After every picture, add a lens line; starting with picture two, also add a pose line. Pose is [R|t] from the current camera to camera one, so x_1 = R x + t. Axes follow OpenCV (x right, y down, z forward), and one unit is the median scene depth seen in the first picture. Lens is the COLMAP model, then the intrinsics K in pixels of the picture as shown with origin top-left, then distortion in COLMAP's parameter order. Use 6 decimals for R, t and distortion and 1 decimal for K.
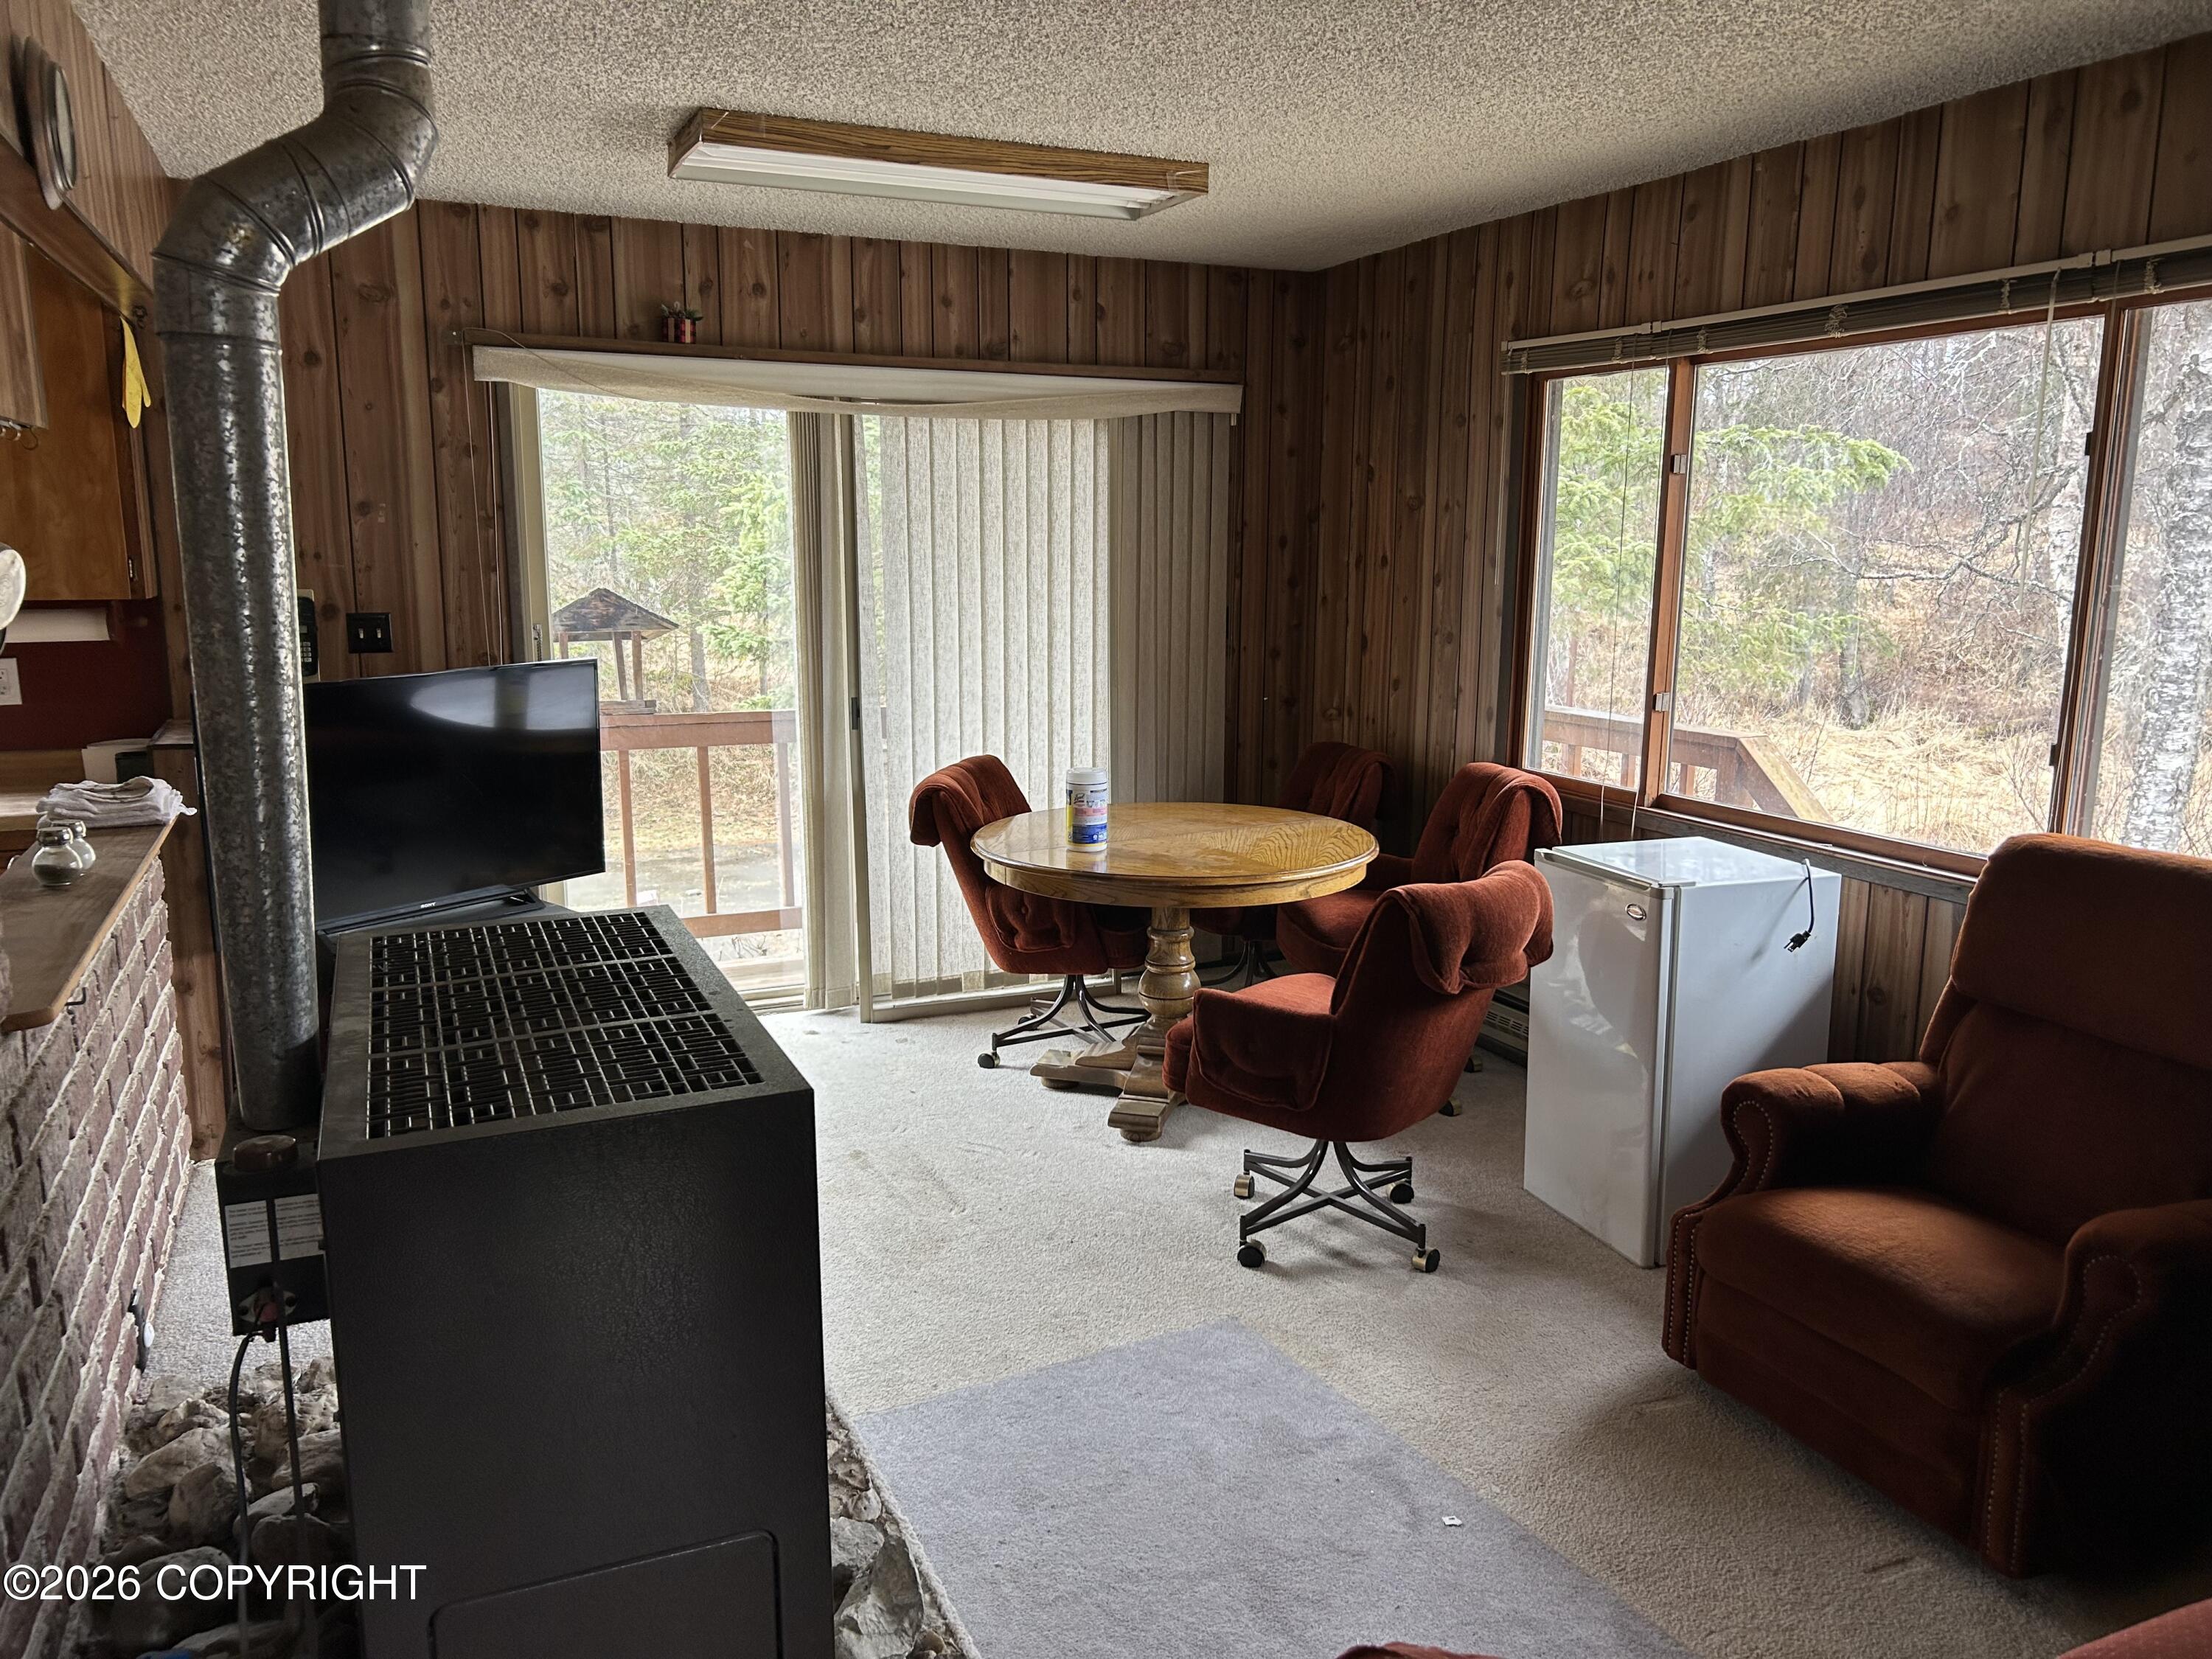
lens RADIAL K [[1666.0, 0, 1114.8], [0, 1666.0, 846.1], [0, 0, 1]] dist [0.035375, -0.036114]
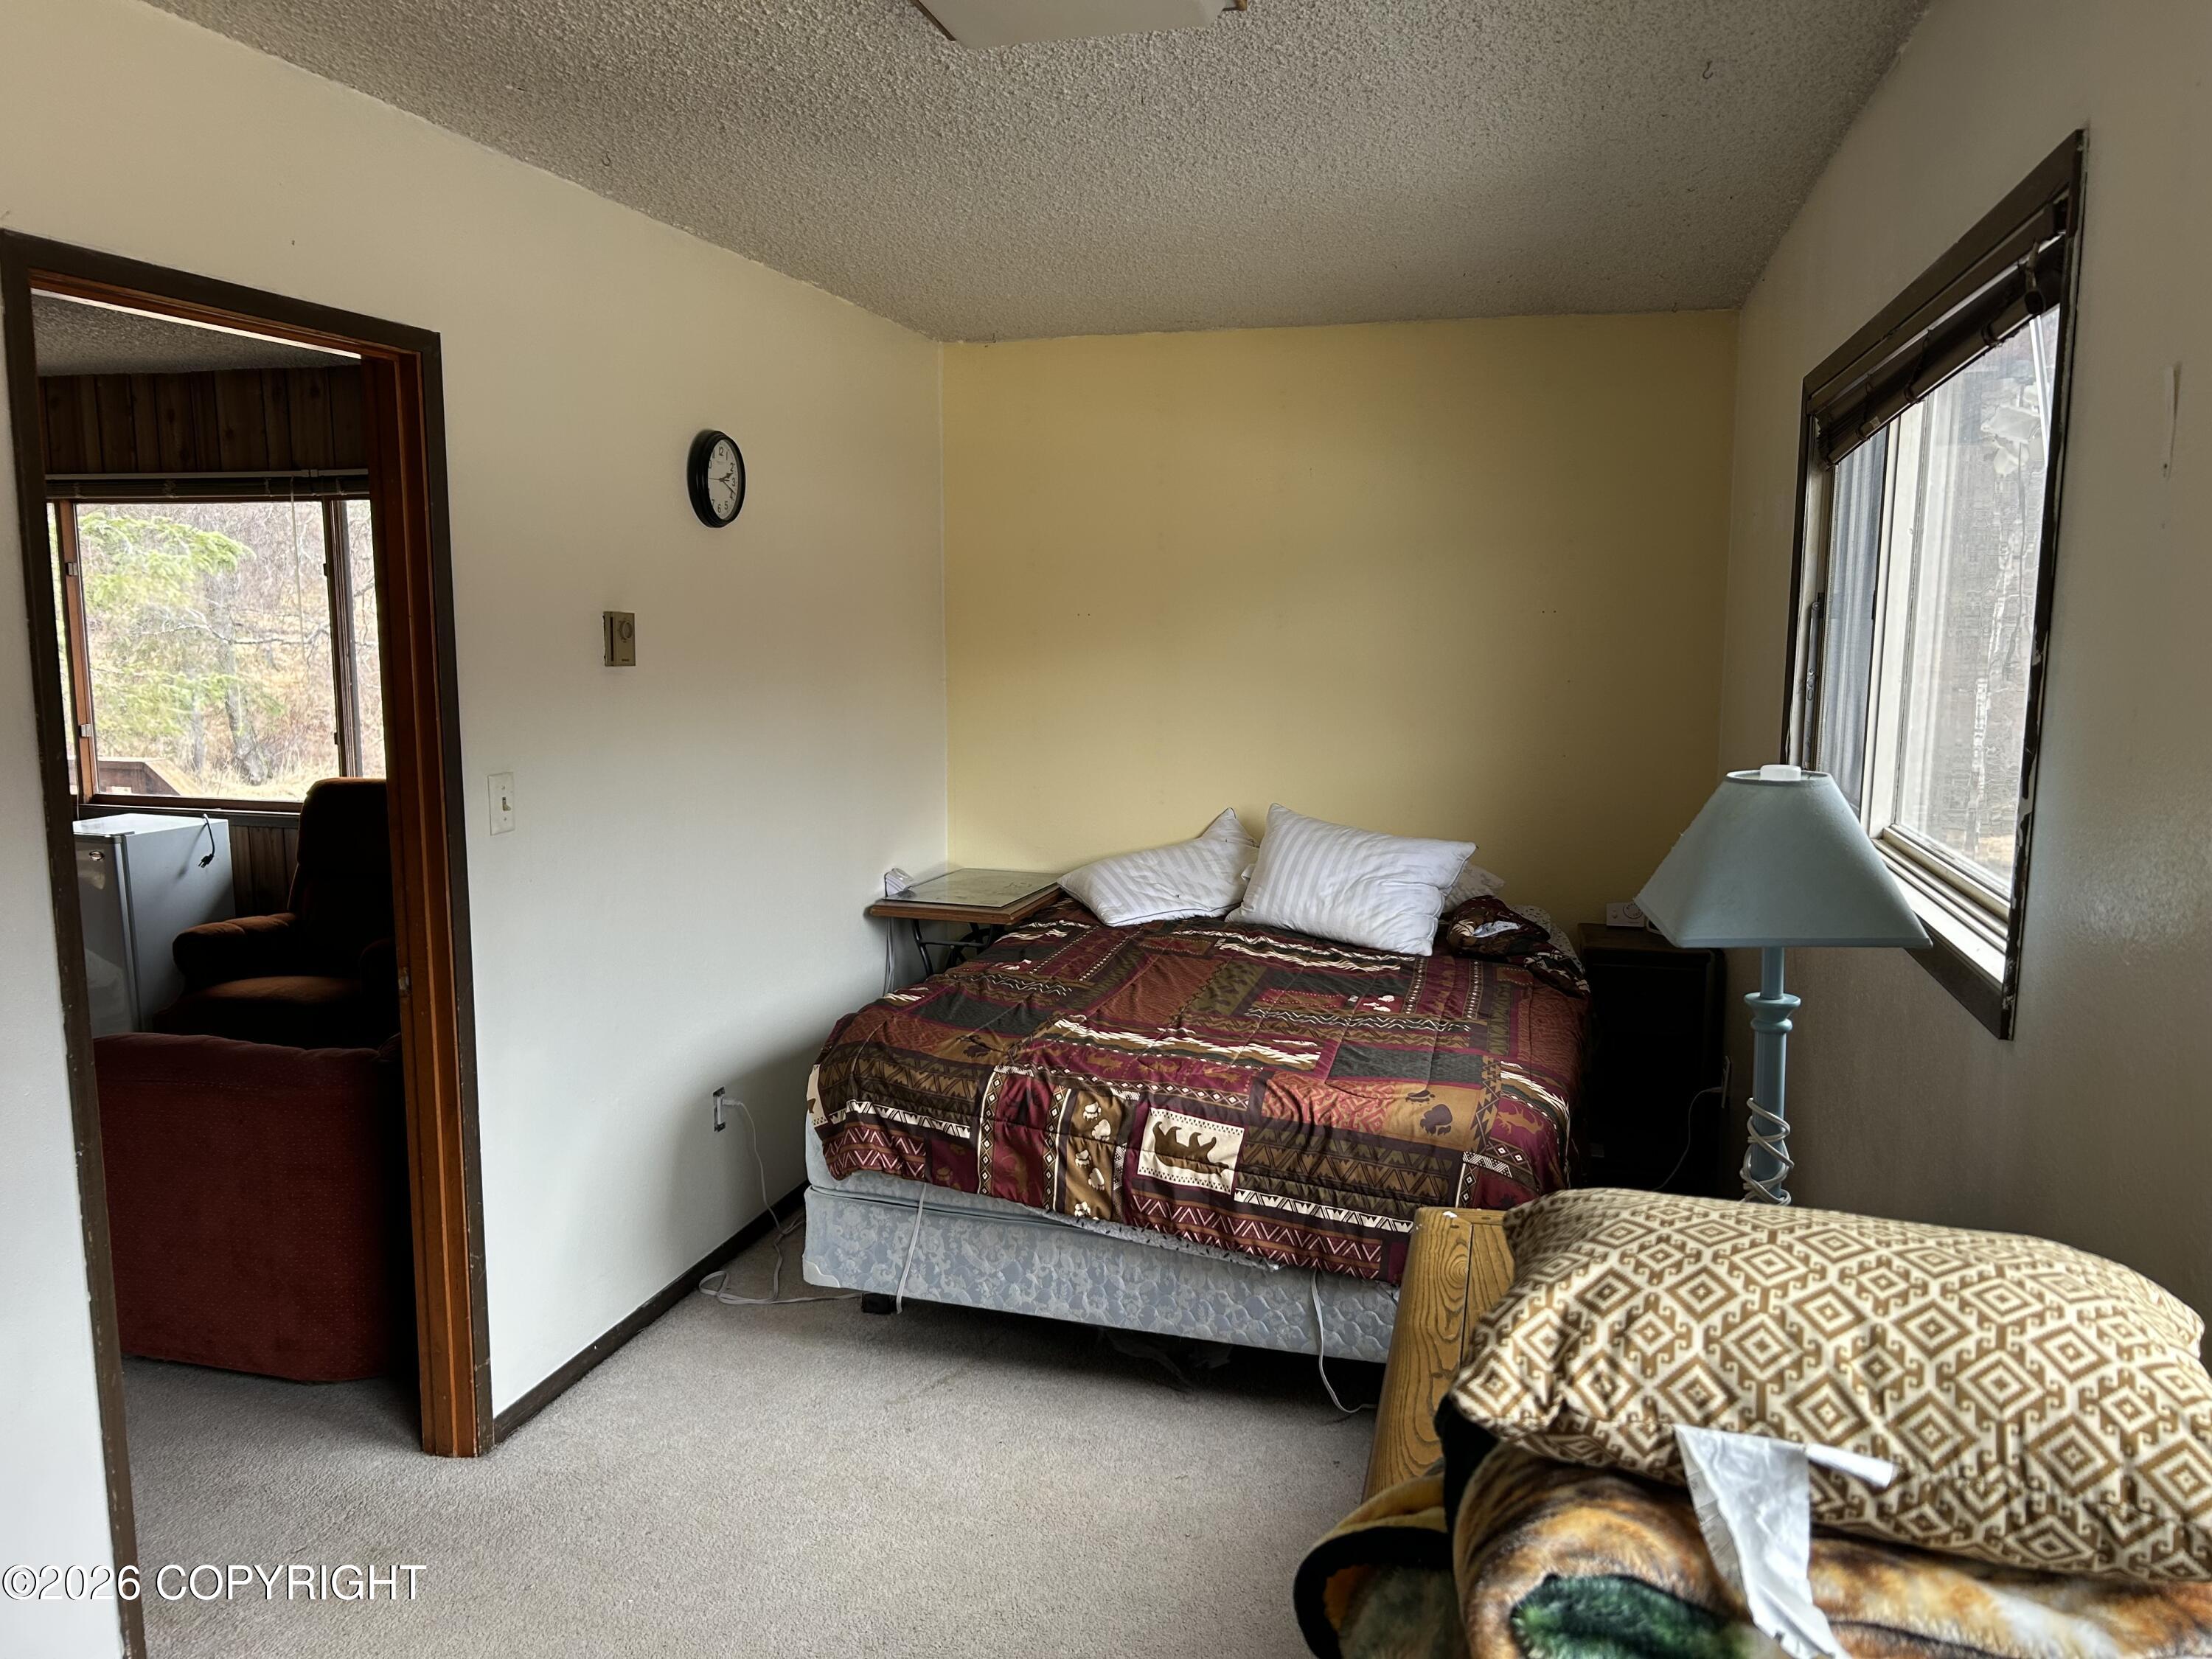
lens RADIAL K [[1666.0, 0, 1121.8], [0, 1666.0, 842.7], [0, 0, 1]] dist [0.035375, -0.036114]
pose [[0.626148, -0.115202, 0.771146, -0.278913], [0.145567, 0.988907, 0.029537, 0.110977], [-0.765995, 0.093759, 0.635972, -0.690704]]
